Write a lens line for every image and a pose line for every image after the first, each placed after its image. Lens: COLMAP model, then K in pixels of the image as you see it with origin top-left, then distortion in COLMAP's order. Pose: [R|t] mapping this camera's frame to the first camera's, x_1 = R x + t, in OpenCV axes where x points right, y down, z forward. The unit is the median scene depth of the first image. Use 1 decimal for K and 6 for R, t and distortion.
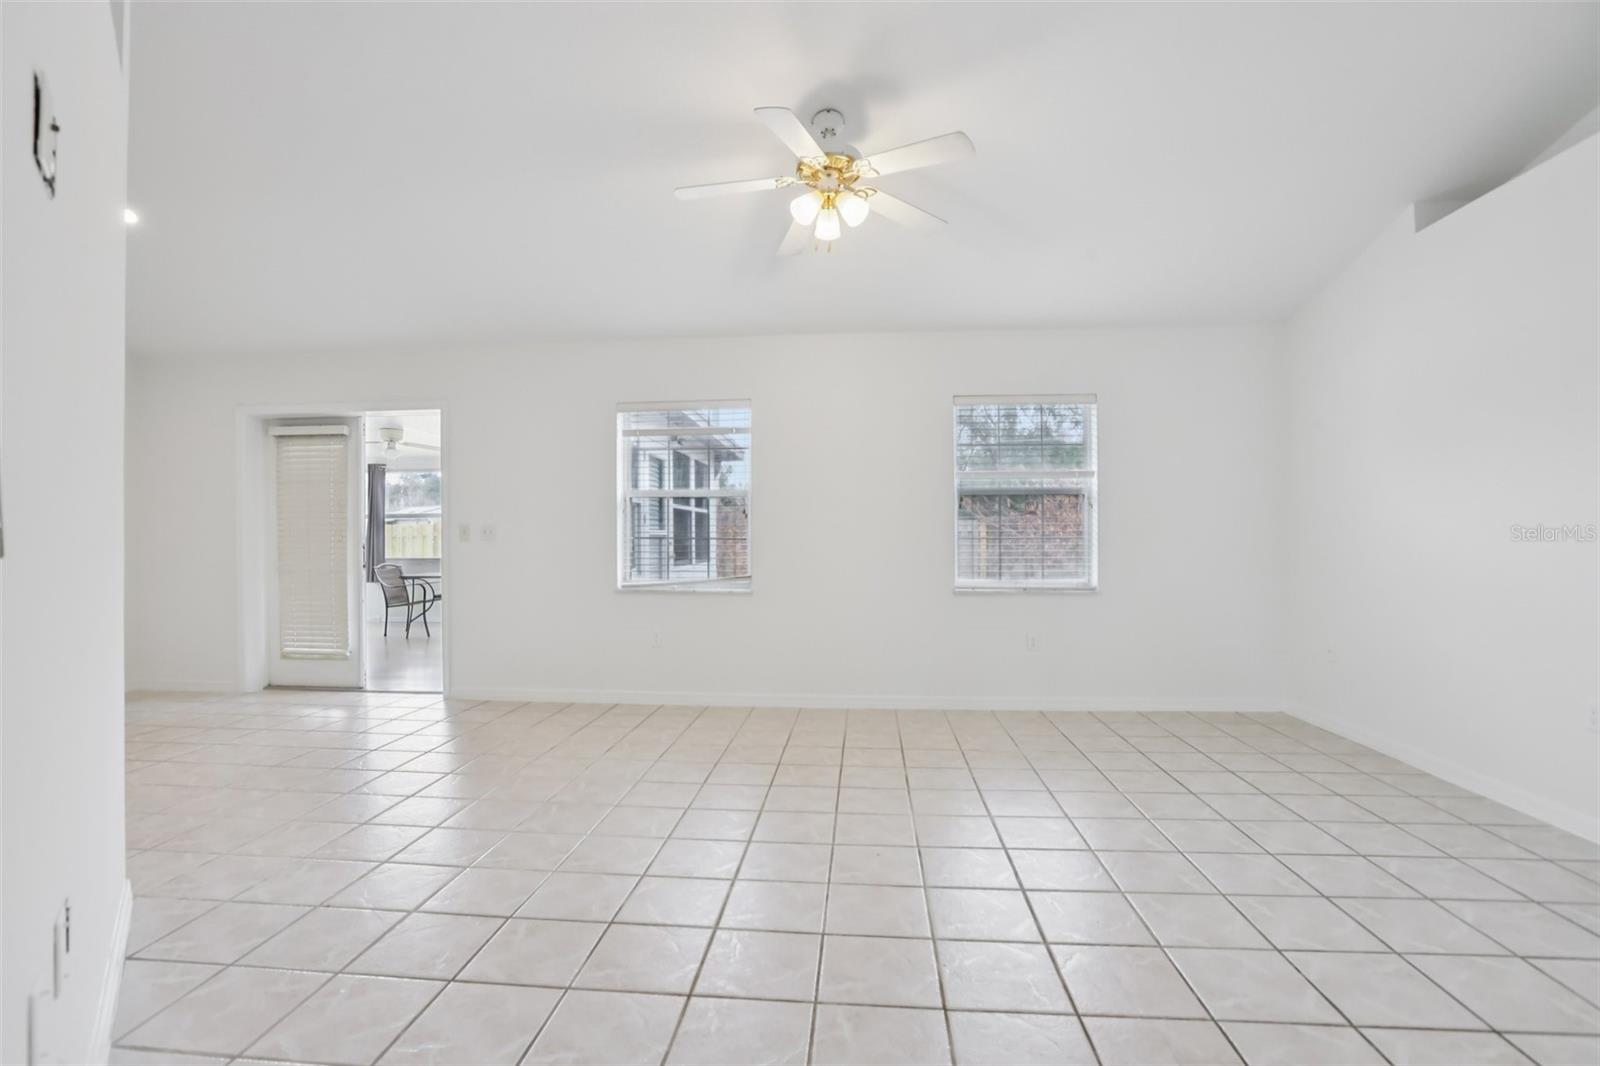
lens RADIAL K [[729.6, 0, 799.7], [0, 729.6, 537.8], [0, 0, 1]] dist [-0.038727, 0.009656]
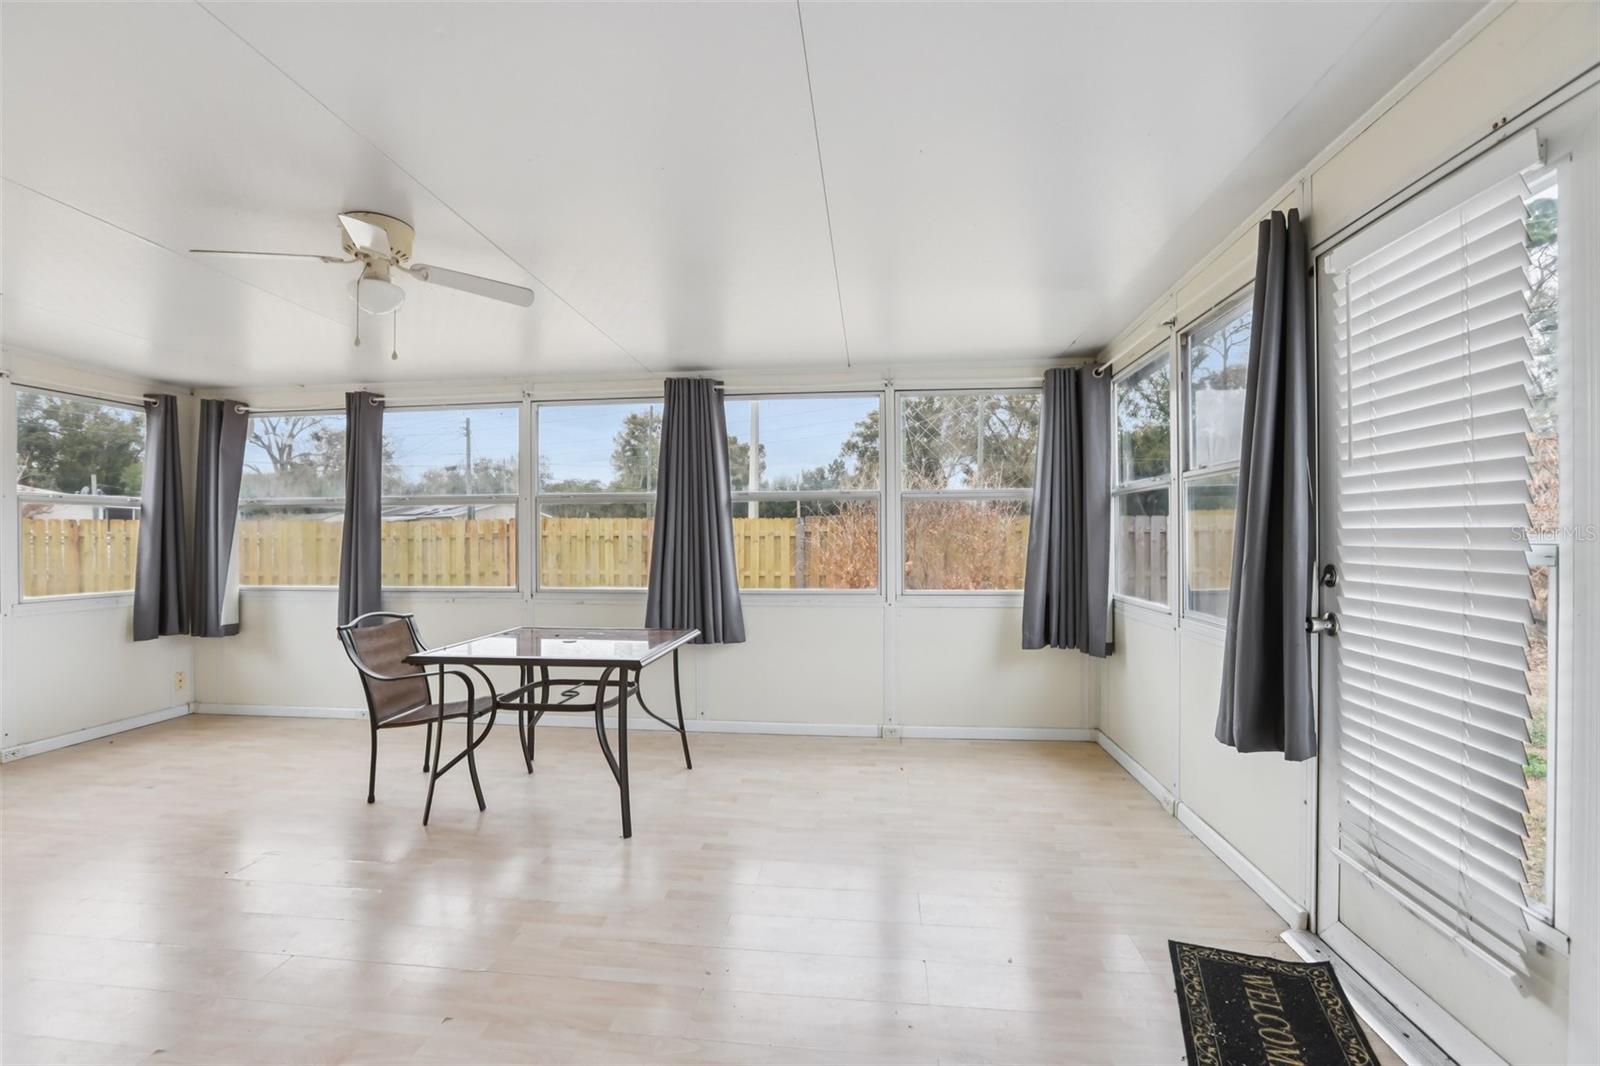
lens RADIAL K [[729.6, 0, 801.1], [0, 729.6, 530.4], [0, 0, 1]] dist [-0.038727, 0.009656]
pose [[0.999676, -0.006218, -0.024664, -0.334681], [0.006033, 0.999953, -0.007570, -0.004544], [0.024710, 0.007419, 0.999667, 0.621238]]
